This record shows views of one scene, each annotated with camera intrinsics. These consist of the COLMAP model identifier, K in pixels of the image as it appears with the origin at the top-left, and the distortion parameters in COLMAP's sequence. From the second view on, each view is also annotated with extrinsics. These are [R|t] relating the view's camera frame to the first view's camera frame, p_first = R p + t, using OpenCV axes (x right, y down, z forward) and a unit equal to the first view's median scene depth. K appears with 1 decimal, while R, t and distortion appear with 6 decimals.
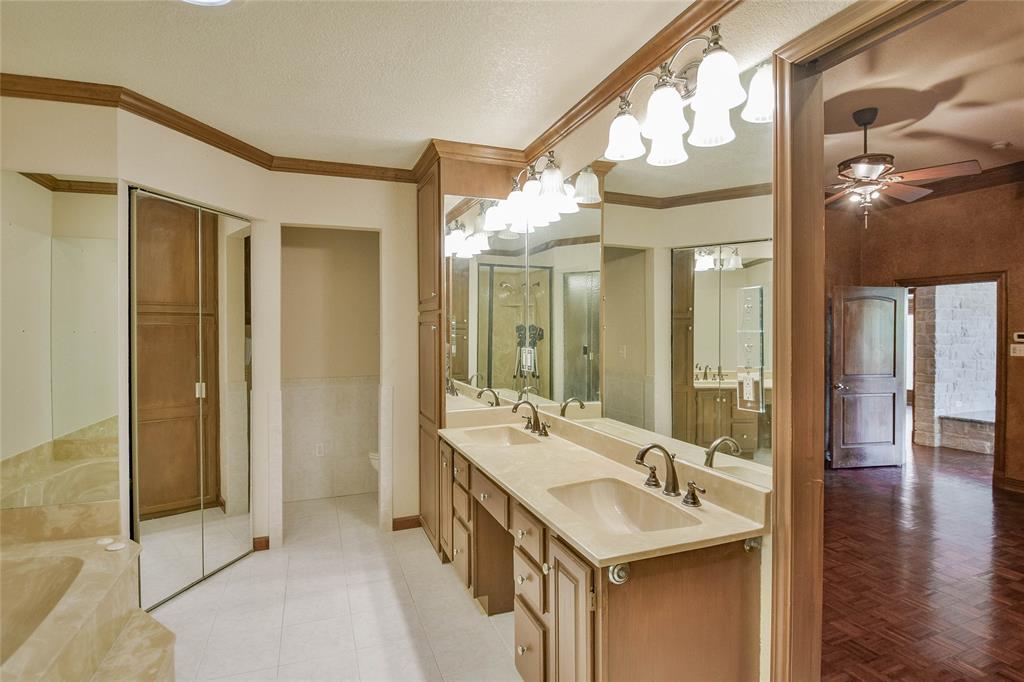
lens RADIAL K [[512.0, 0, 514.2], [0, 512.0, 333.7], [0, 0, 1]] dist [0.015209, -0.023914]
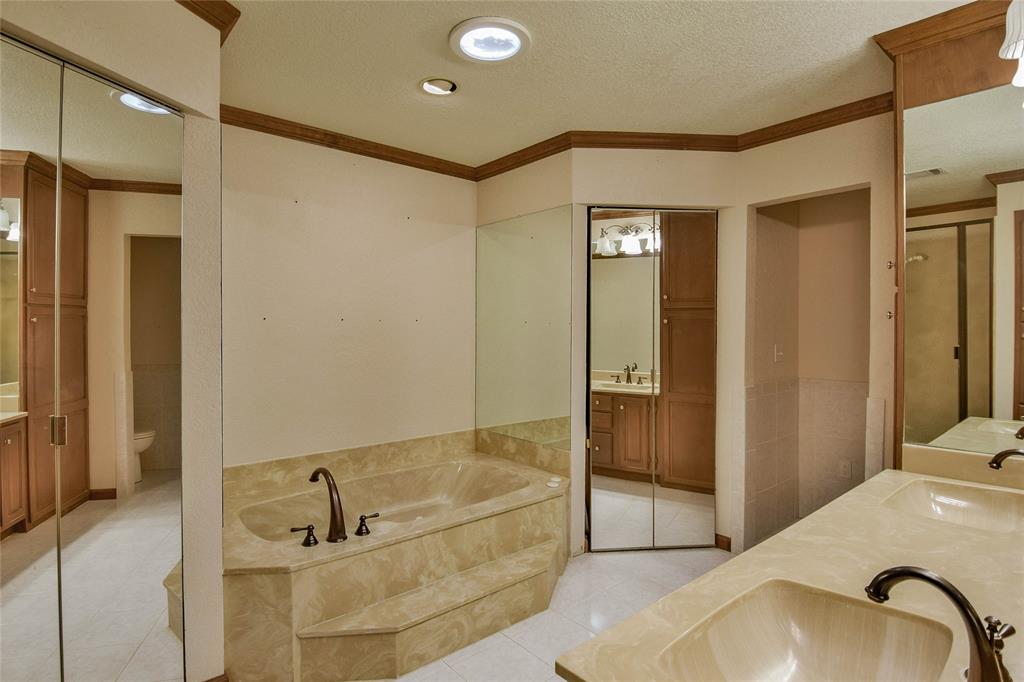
lens RADIAL K [[529.0, 0, 513.4], [0, 529.0, 332.2], [0, 0, 1]] dist [0.001943, -0.000338]
pose [[0.337882, 0.011478, -0.941118, 0.407921], [-0.011614, 0.999900, 0.008025, 0.012549], [0.941117, 0.008219, 0.337982, 0.383378]]
